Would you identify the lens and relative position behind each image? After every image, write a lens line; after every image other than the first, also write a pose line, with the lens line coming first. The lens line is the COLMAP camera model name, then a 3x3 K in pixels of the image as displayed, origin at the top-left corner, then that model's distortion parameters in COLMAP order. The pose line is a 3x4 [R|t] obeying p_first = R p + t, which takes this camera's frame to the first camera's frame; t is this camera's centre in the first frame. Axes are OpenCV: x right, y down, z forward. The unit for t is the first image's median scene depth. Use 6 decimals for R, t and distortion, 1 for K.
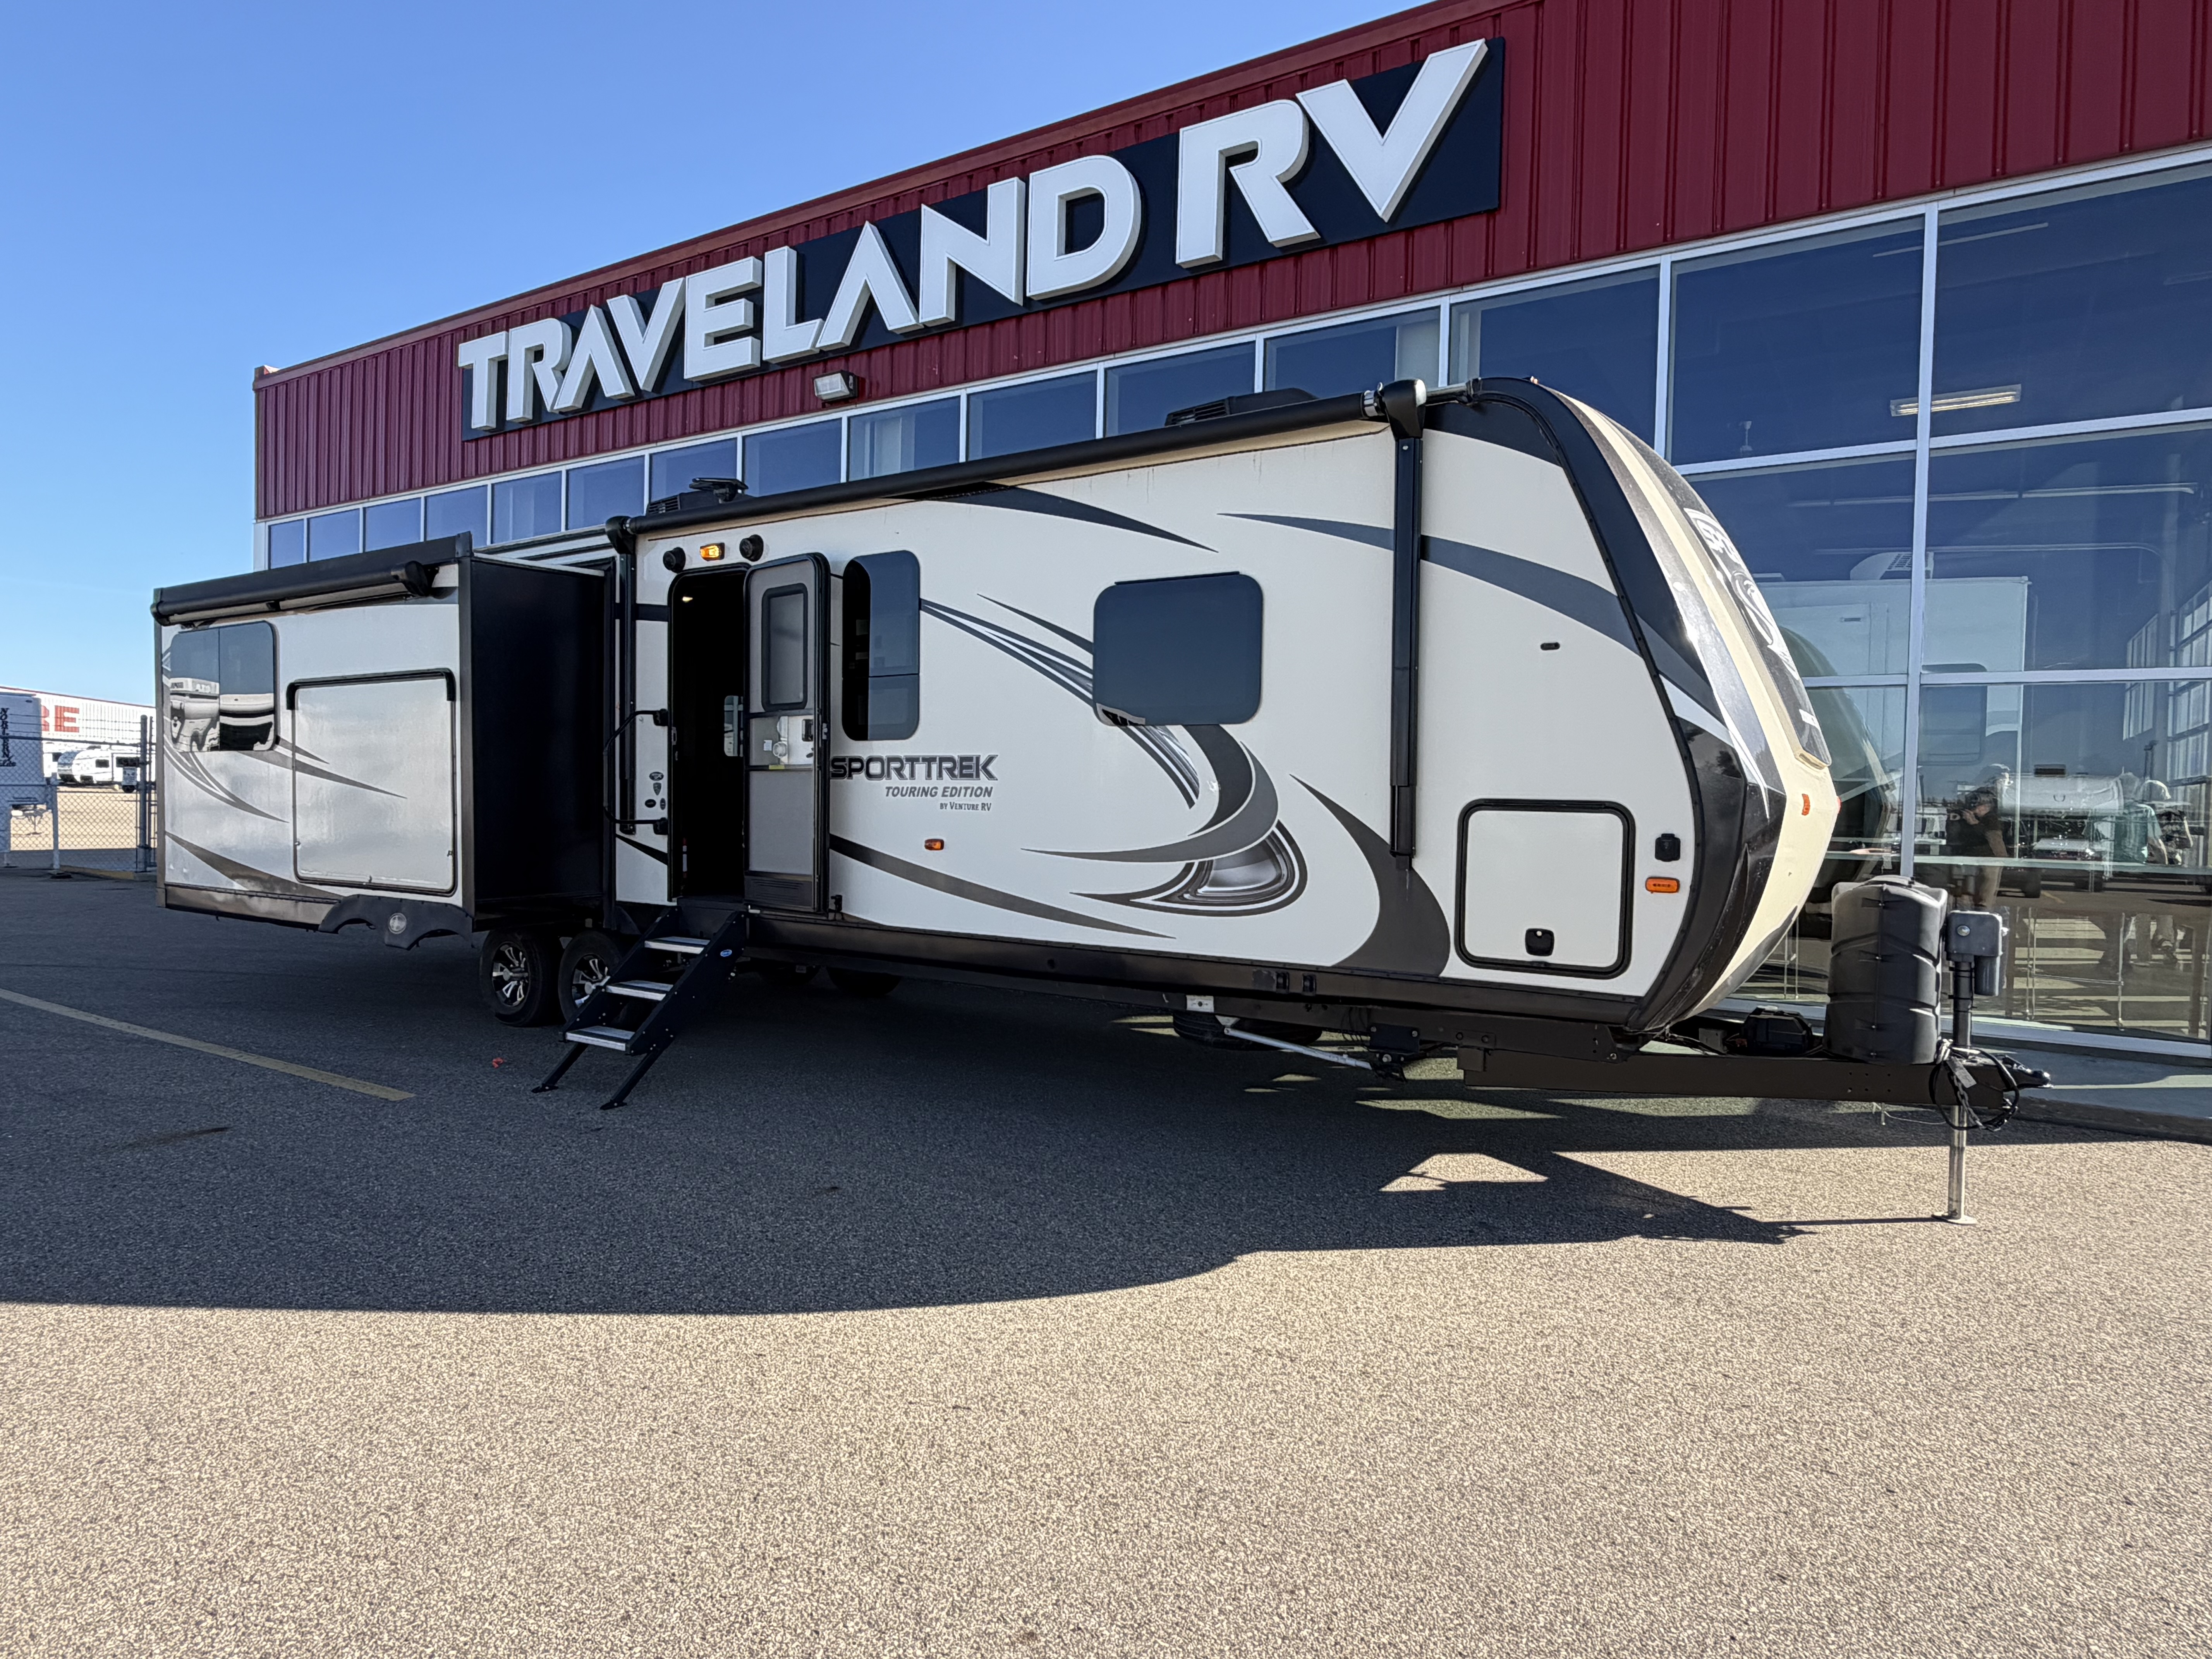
lens RADIAL K [[1360.0, 0, 1111.6], [0, 1360.0, 828.8], [0, 0, 1]] dist [0.005066, -0.000688]
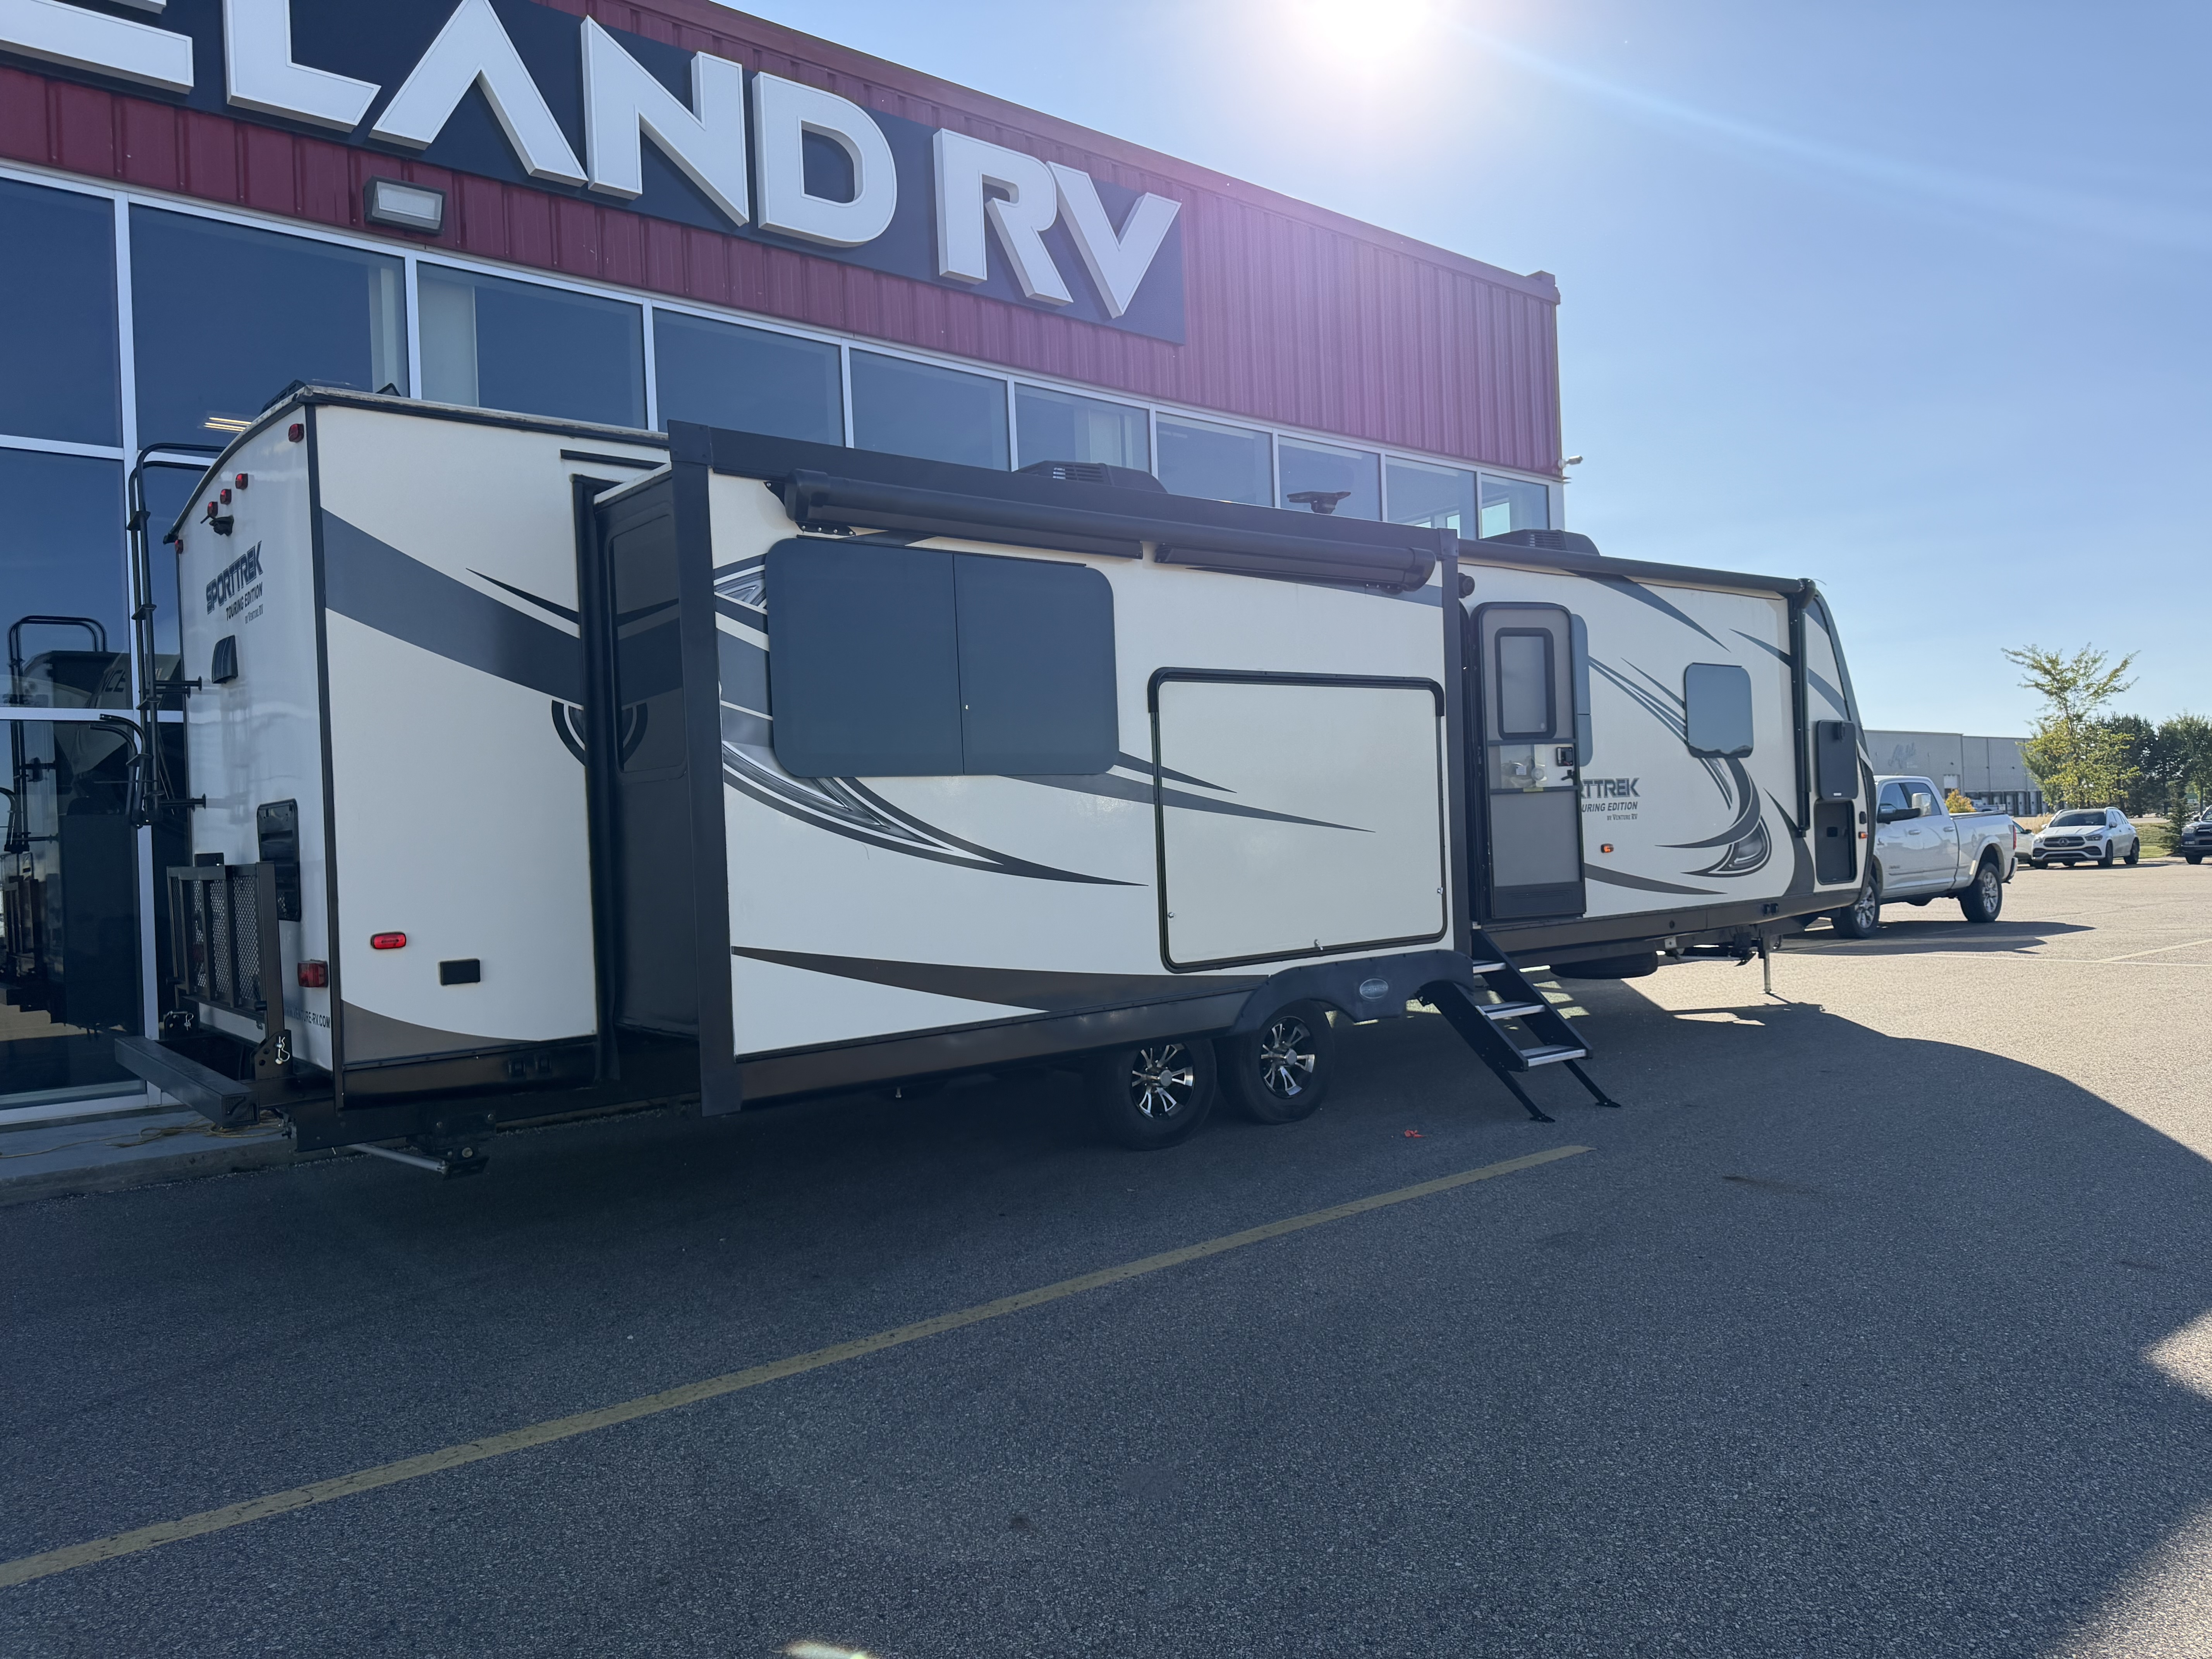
lens RADIAL K [[1697.5, 0, 1105.7], [0, 1697.5, 832.5], [0, 0, 1]] dist [0.041824, -0.010171]
pose [[0.250060, -0.022548, 0.967968, -1.589204], [0.072200, 0.997380, 0.004581, -0.039523], [-0.965535, 0.068742, 0.251033, 0.929793]]
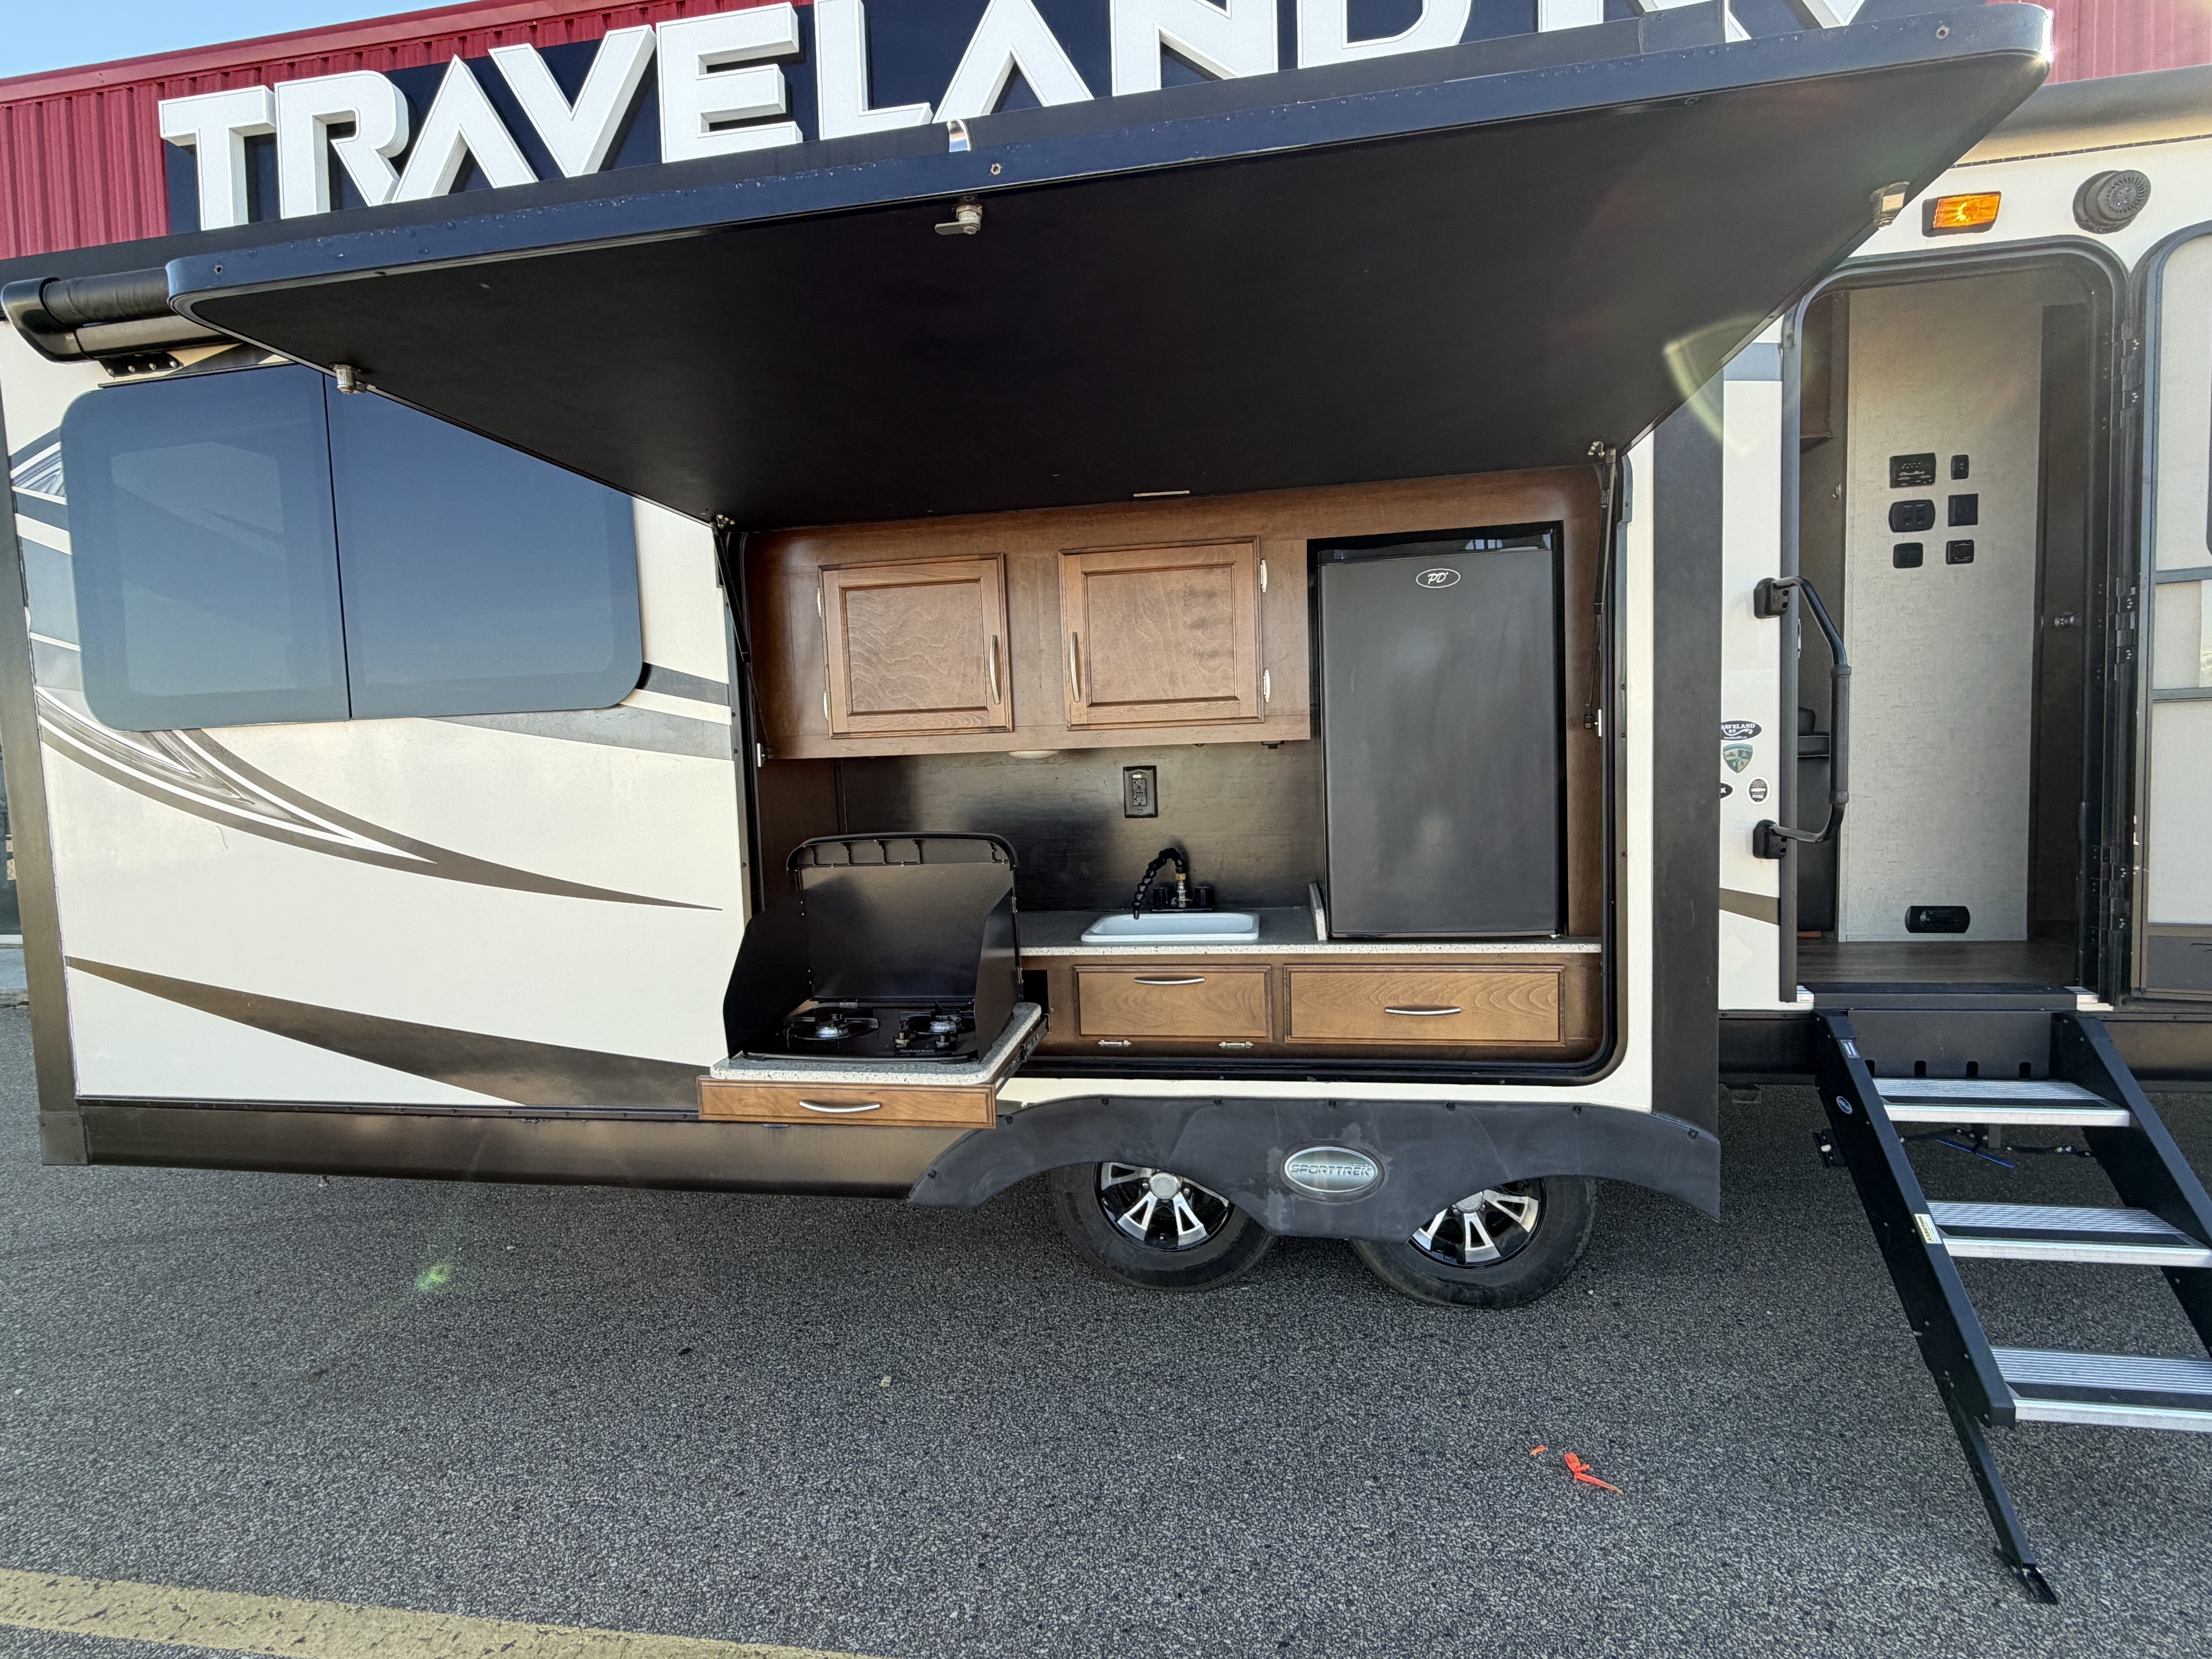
lens RADIAL K [[1090.8, 0, 1096.2], [0, 1090.8, 823.8], [0, 0, 1]] dist [-0.010043, 0.000849]
pose [[0.905516, -0.072794, 0.418022, -0.716638], [0.059463, 0.997223, 0.044847, -0.038080], [-0.420126, -0.015753, 0.907329, 0.799349]]
